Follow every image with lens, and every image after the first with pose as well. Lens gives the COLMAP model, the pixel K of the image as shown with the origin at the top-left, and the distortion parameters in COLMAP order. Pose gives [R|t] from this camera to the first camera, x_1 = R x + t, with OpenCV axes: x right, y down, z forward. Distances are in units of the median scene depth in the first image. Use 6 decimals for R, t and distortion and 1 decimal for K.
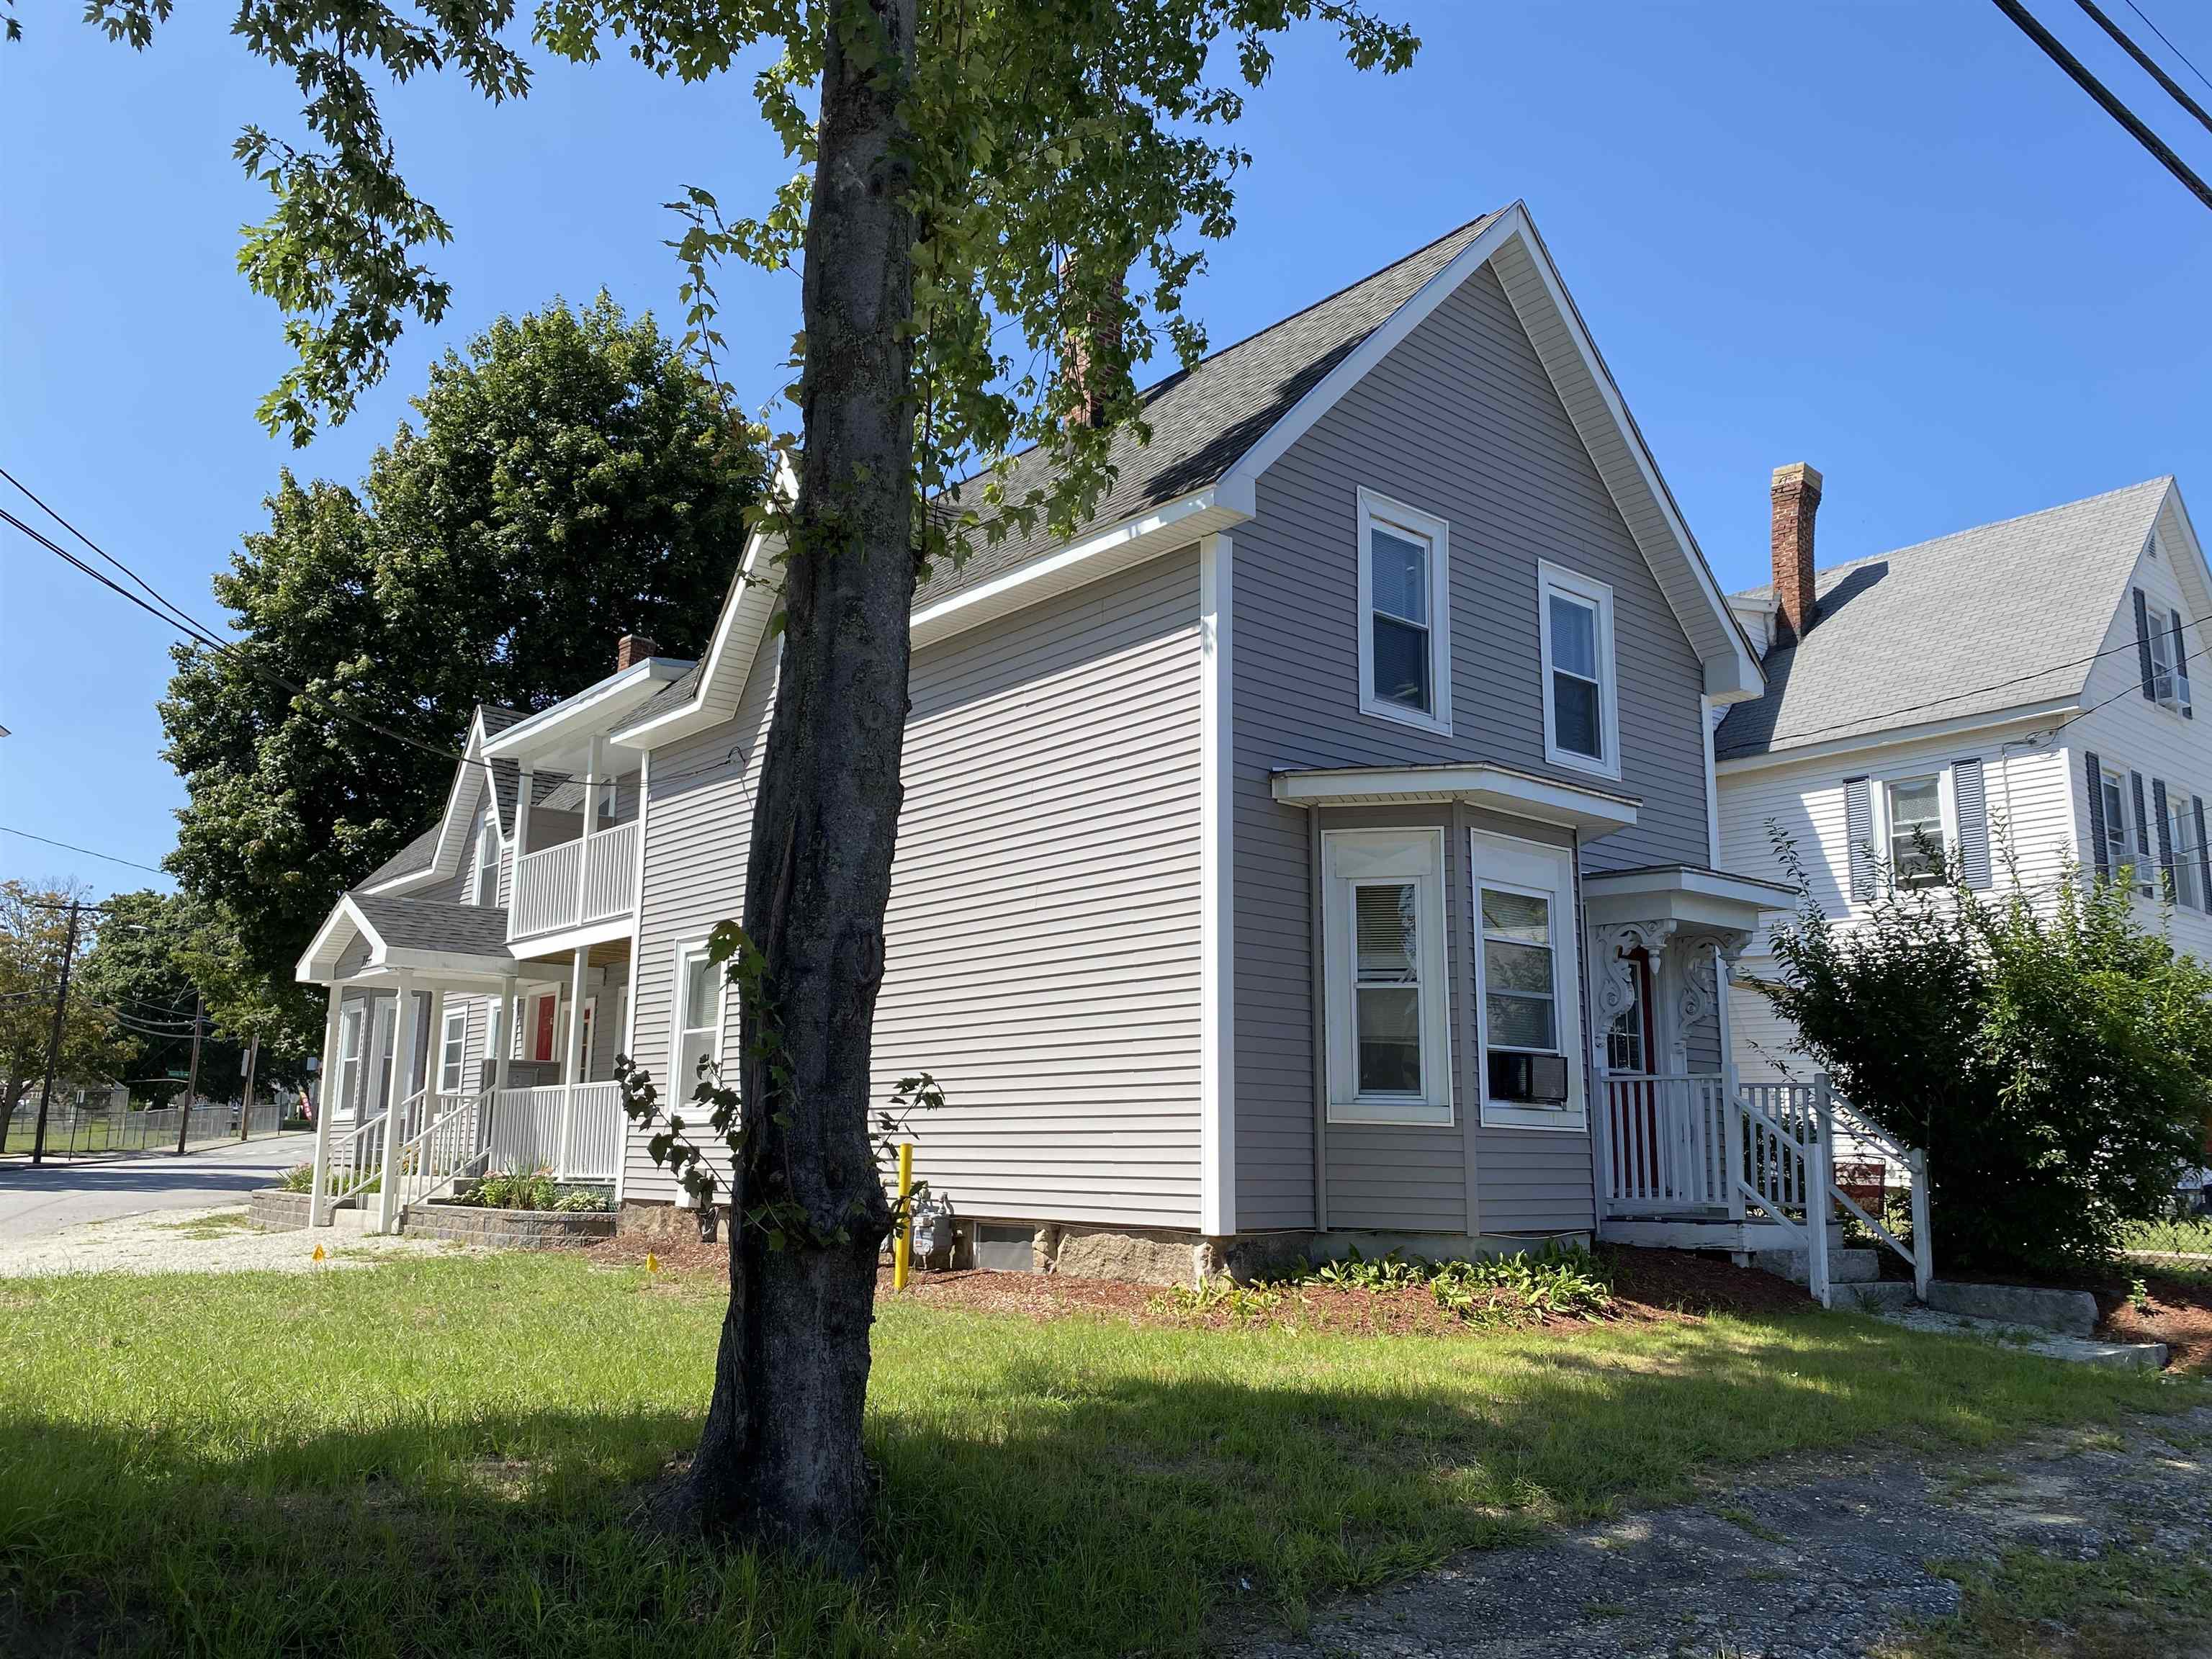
lens RADIAL K [[1740.2, 0, 1106.0], [0, 1740.2, 829.5], [0, 0, 1]] dist [-0.003907, -0.002866]
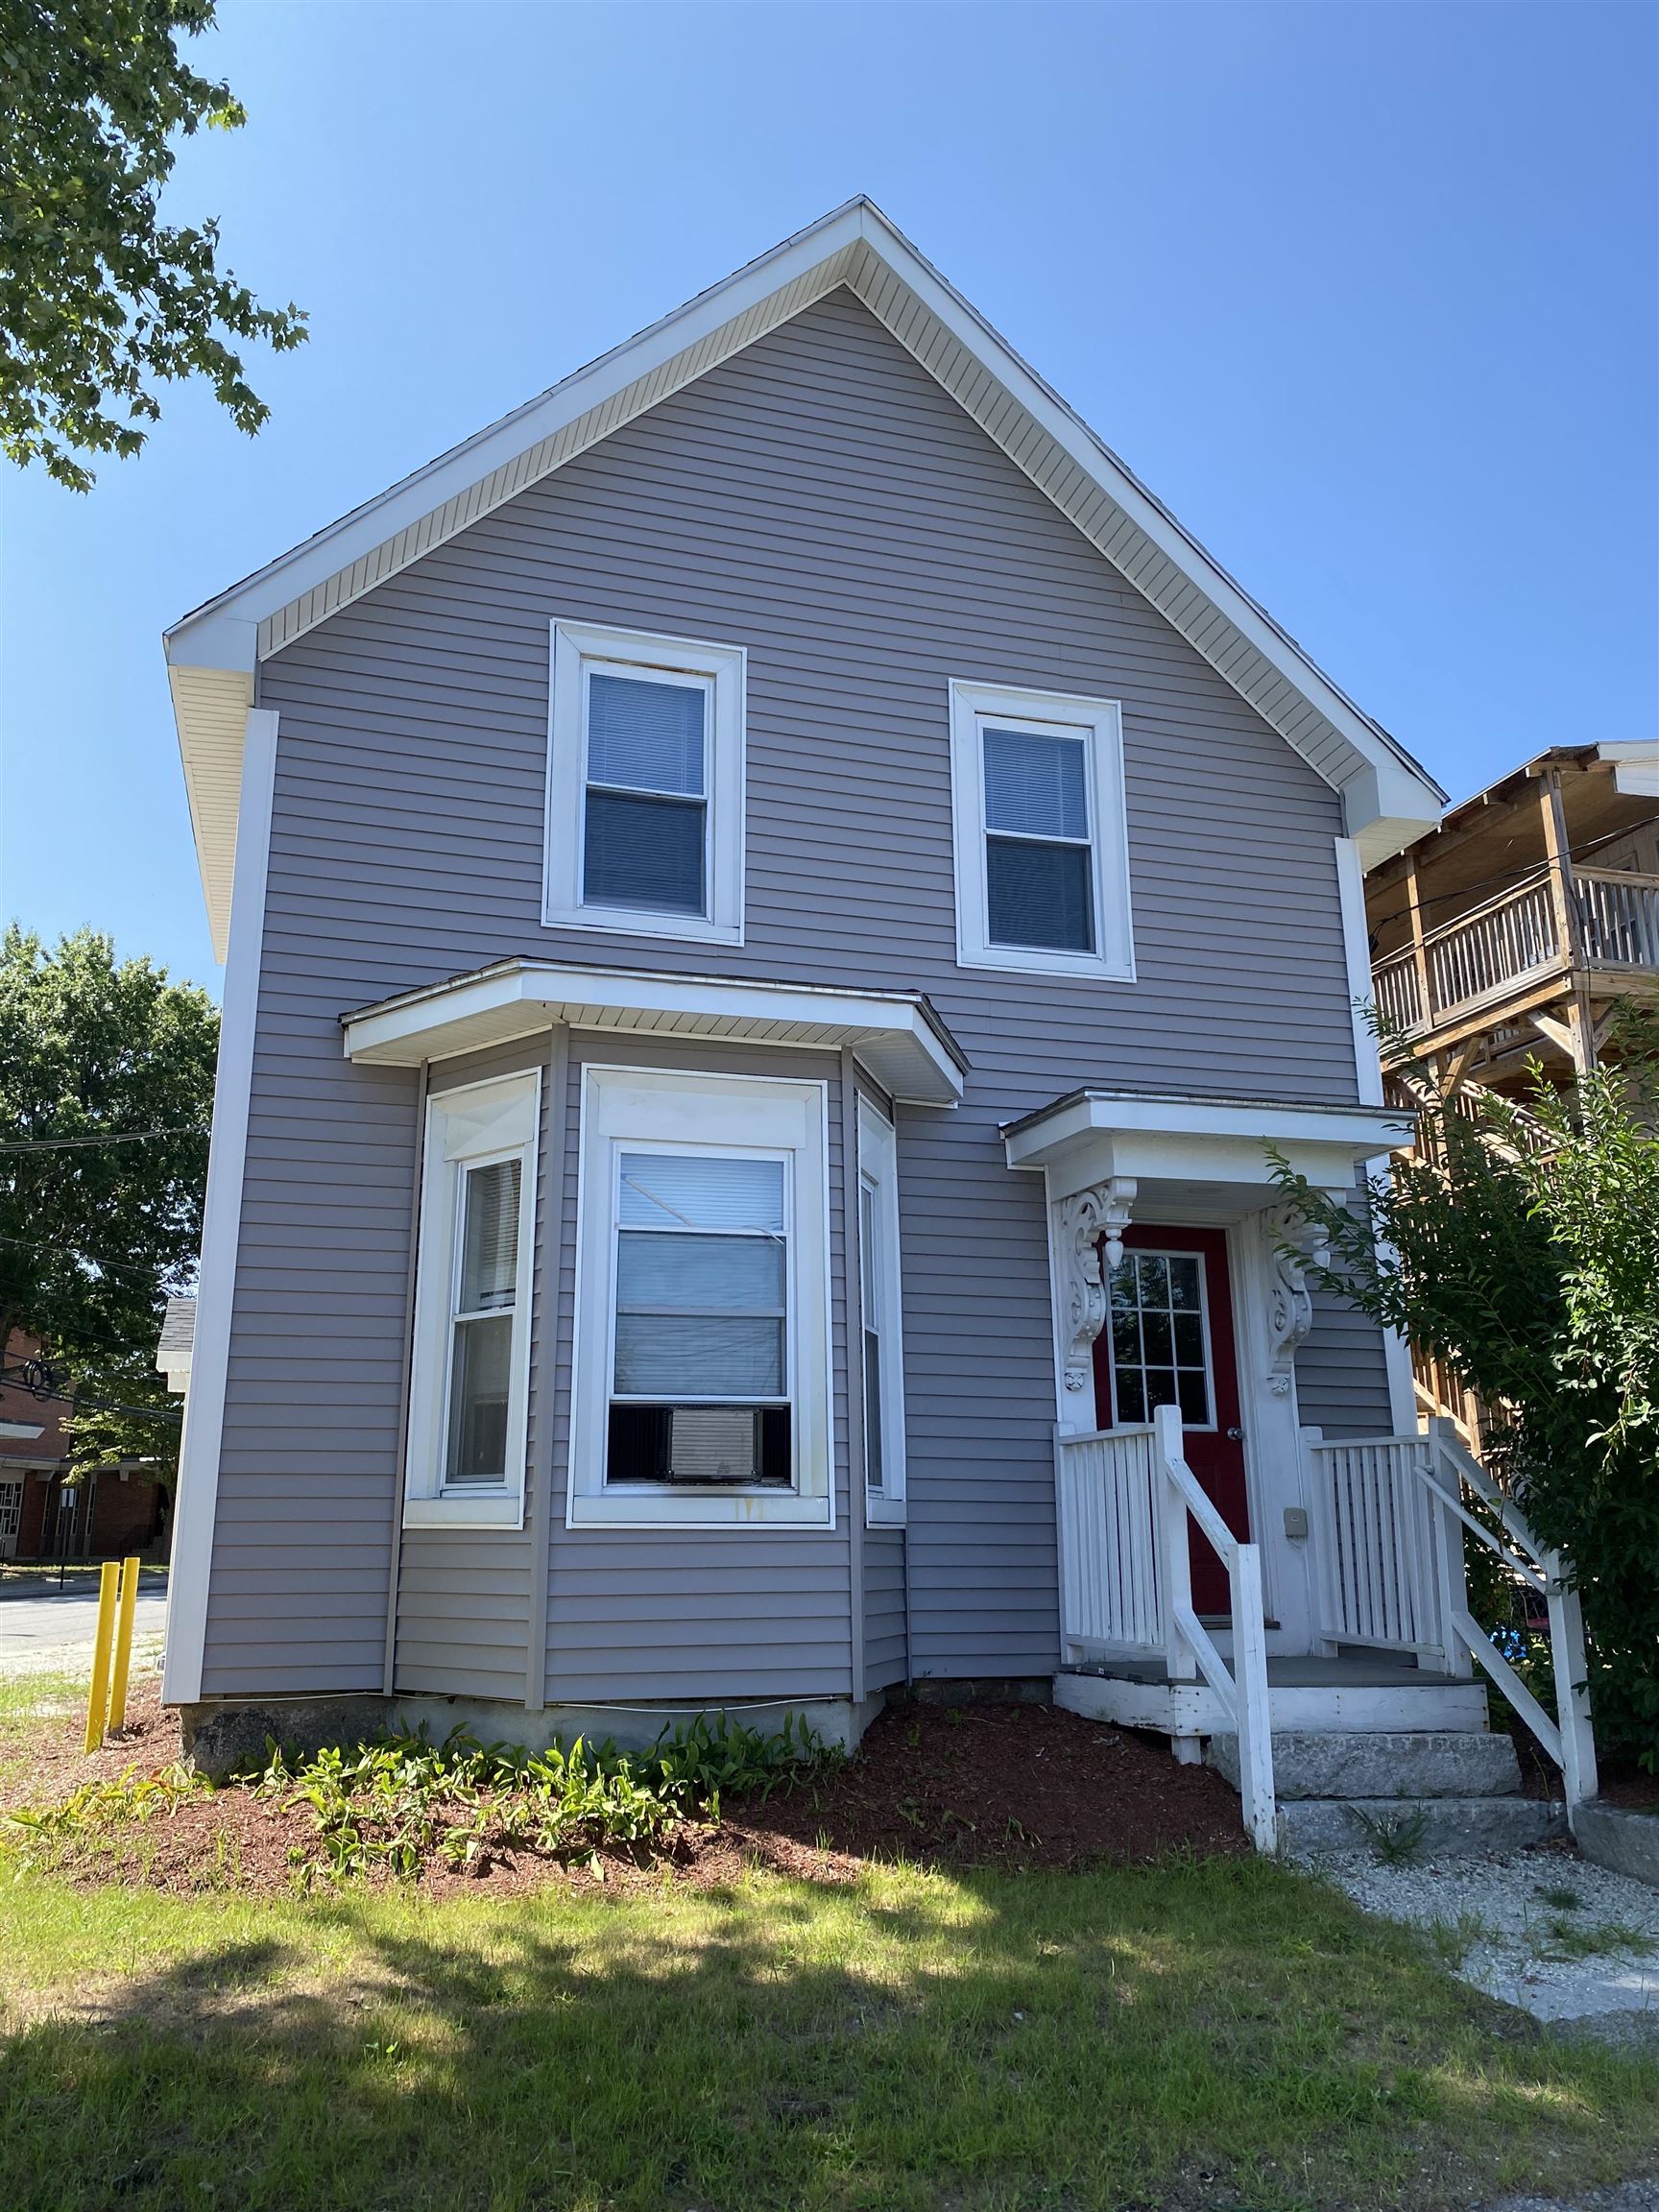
lens RADIAL K [[1683.3, 0, 825.0], [0, 1683.3, 1121.2], [0, 0, 1]] dist [-0.004881, -0.000608]
pose [[0.903825, -0.129166, -0.407941, 0.496447], [0.095285, 0.990169, -0.102406, 0.086663], [0.417158, 0.053686, 0.907247, 0.430294]]
